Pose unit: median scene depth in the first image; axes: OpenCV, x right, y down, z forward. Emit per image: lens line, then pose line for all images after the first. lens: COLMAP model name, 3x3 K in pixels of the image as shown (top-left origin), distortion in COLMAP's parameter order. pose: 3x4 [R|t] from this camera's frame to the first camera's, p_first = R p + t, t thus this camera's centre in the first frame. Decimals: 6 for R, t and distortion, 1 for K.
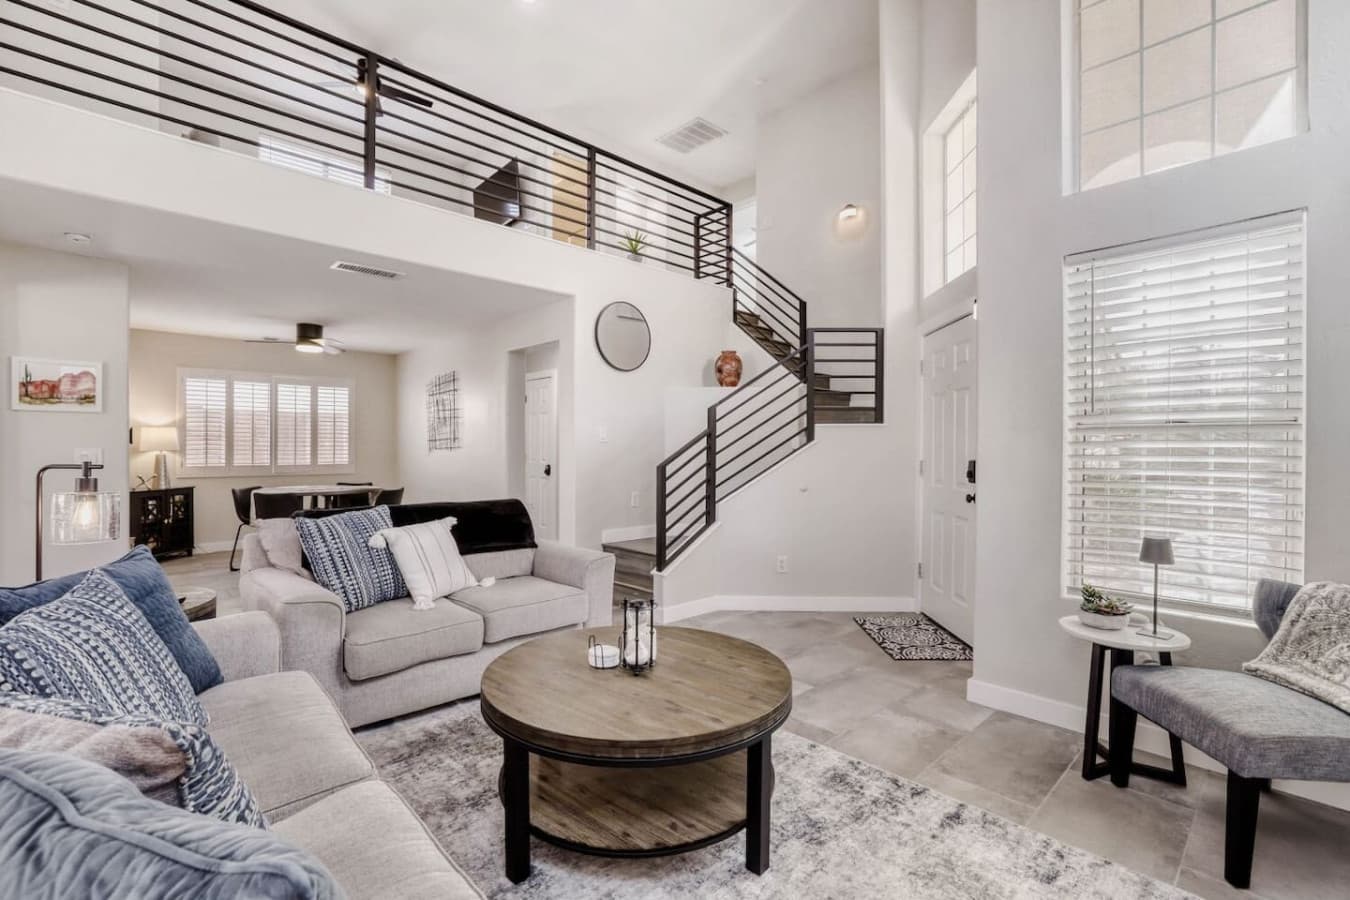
lens RADIAL K [[613.3, 0, 674.4], [0, 613.3, 455.4], [0, 0, 1]] dist [-0.027542, 0.002436]
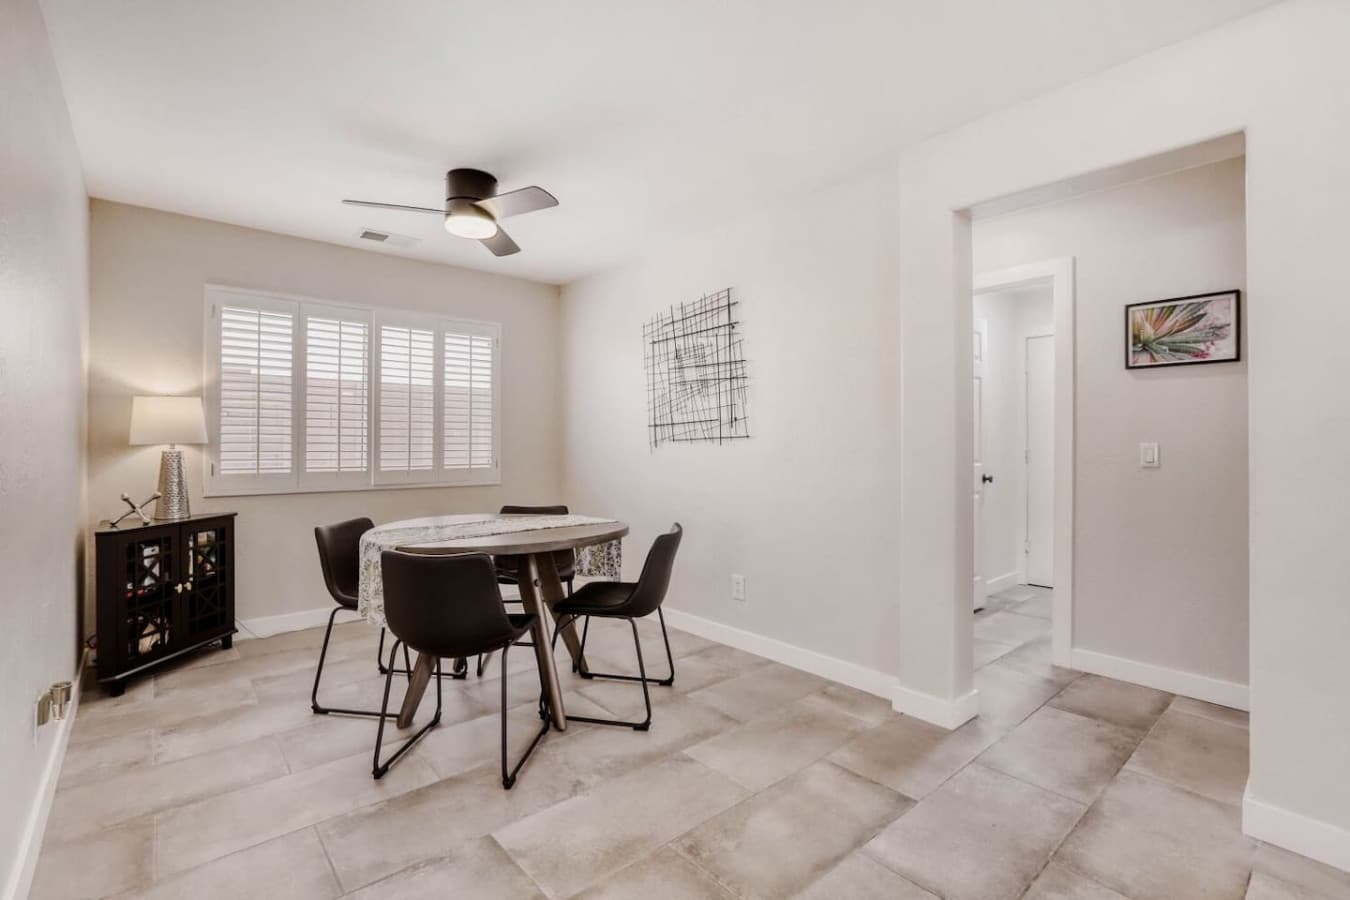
lens RADIAL K [[613.3, 0, 667.6], [0, 613.3, 447.5], [0, 0, 1]] dist [-0.027542, 0.002436]
pose [[0.998294, -0.002791, -0.058315, -0.409612], [0.002219, 0.999949, -0.009869, 0.000789], [0.058339, 0.009723, 0.998249, 0.520484]]
